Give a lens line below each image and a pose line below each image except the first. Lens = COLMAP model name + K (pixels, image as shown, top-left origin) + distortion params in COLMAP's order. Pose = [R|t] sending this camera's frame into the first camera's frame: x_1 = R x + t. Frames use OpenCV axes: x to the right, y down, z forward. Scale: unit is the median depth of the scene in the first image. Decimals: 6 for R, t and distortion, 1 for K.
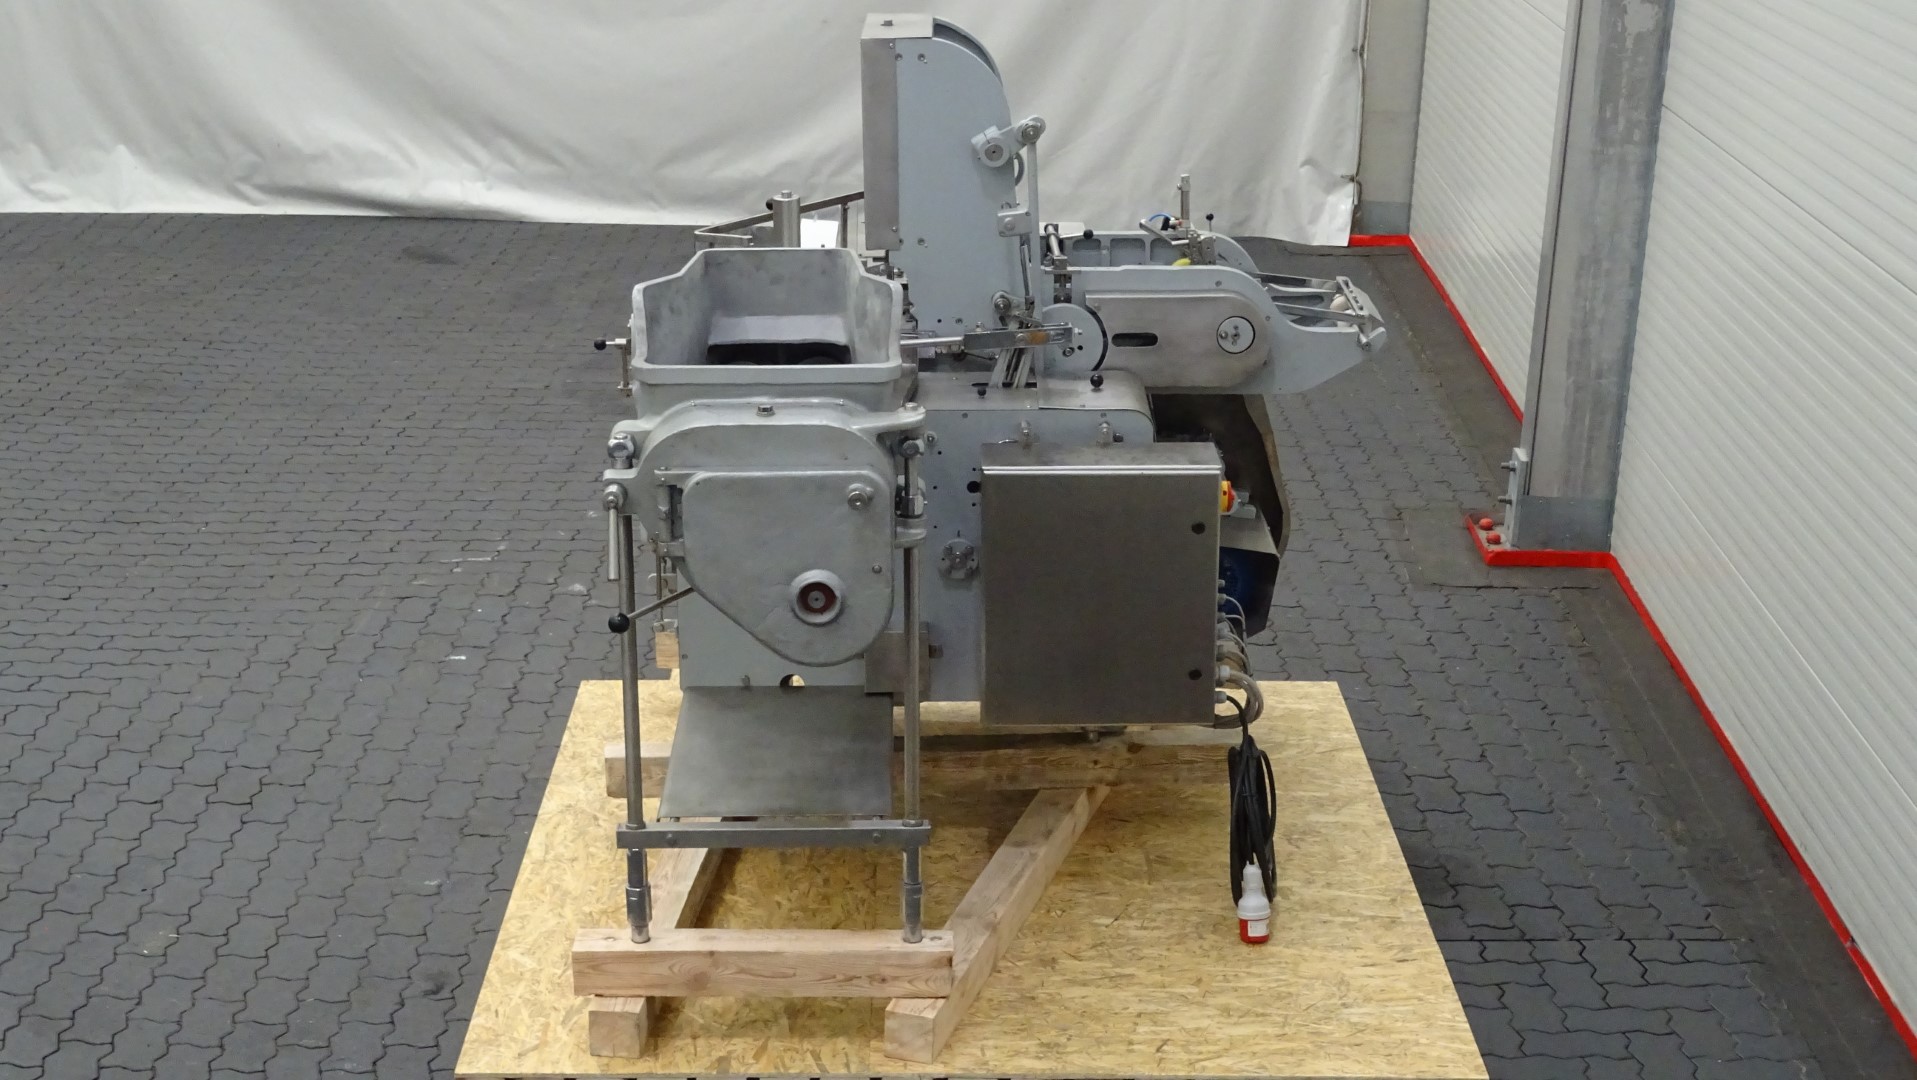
lens RADIAL K [[3069.5, 0, 958.0], [0, 3069.5, 539.0], [0, 0, 1]] dist [0.008360, 0.000000]
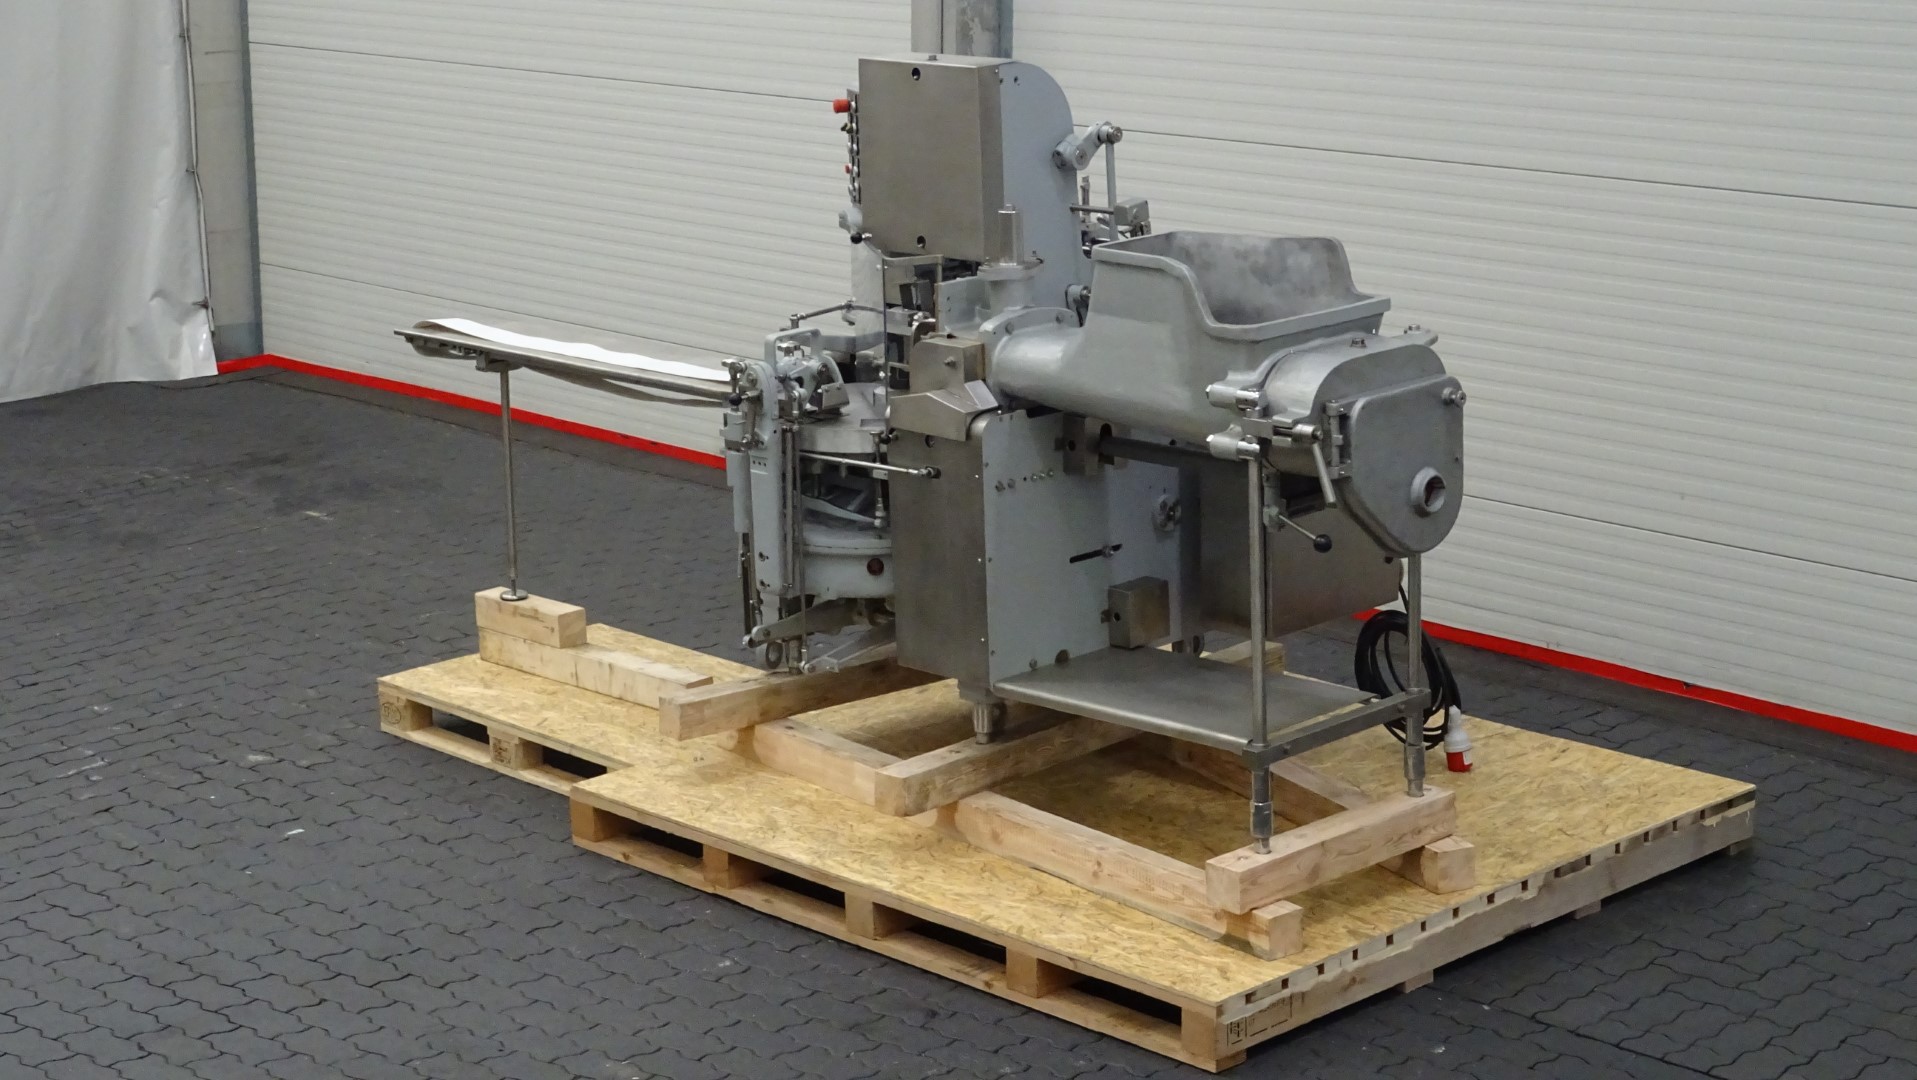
lens RADIAL K [[3512.1, 0, 959.1], [0, 3512.1, 547.8], [0, 0, 1]] dist [0.089879, 0.000000]
pose [[0.728667, -0.191382, 0.657585, -0.430748], [0.236356, 0.971443, 0.020821, -0.012187], [-0.642791, 0.140253, 0.753093, 0.043405]]
